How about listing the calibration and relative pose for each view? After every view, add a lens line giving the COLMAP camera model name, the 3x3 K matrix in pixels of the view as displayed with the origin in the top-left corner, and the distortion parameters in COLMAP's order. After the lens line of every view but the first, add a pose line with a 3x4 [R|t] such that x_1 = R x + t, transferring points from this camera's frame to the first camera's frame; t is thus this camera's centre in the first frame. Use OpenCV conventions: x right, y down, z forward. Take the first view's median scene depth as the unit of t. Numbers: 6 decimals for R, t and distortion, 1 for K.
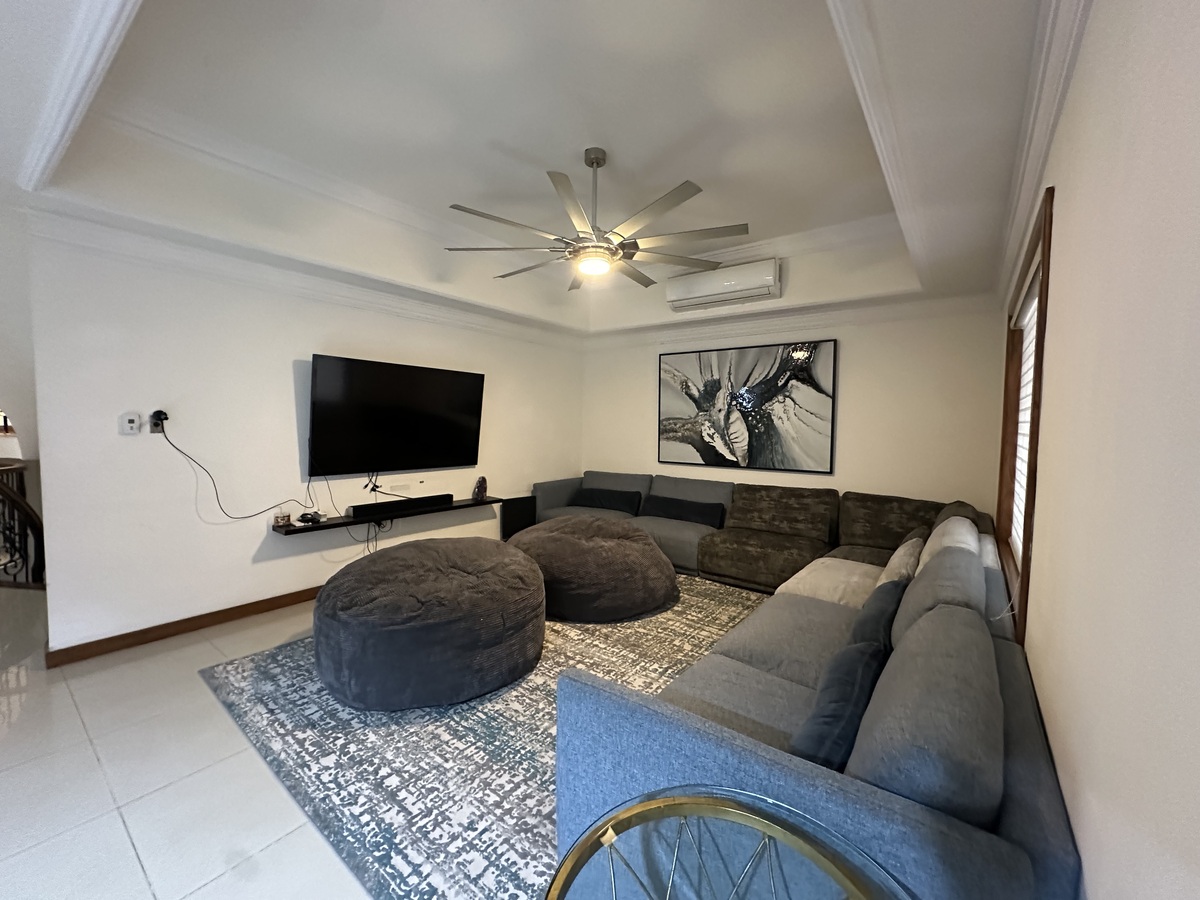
lens RADIAL K [[478.2, 0, 602.1], [0, 478.2, 450.6], [0, 0, 1]] dist [-0.001194, 0.000135]
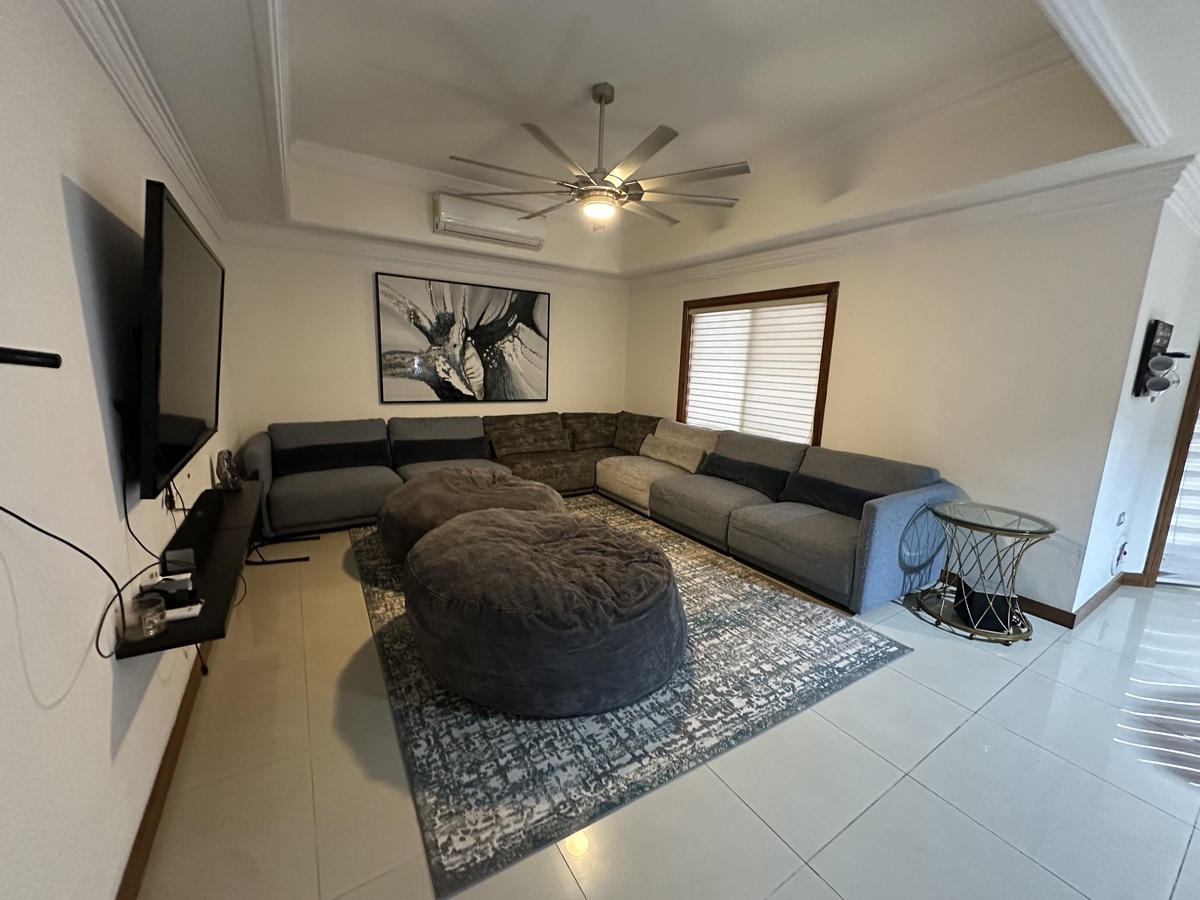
lens RADIAL K [[478.2, 0, 601.4], [0, 478.2, 447.2], [0, 0, 1]] dist [-0.001194, 0.000135]
pose [[0.349440, -0.163148, 0.922645, -0.650734], [0.025236, 0.986005, 0.164794, -0.034699], [-0.936619, -0.034302, 0.348667, 0.392275]]
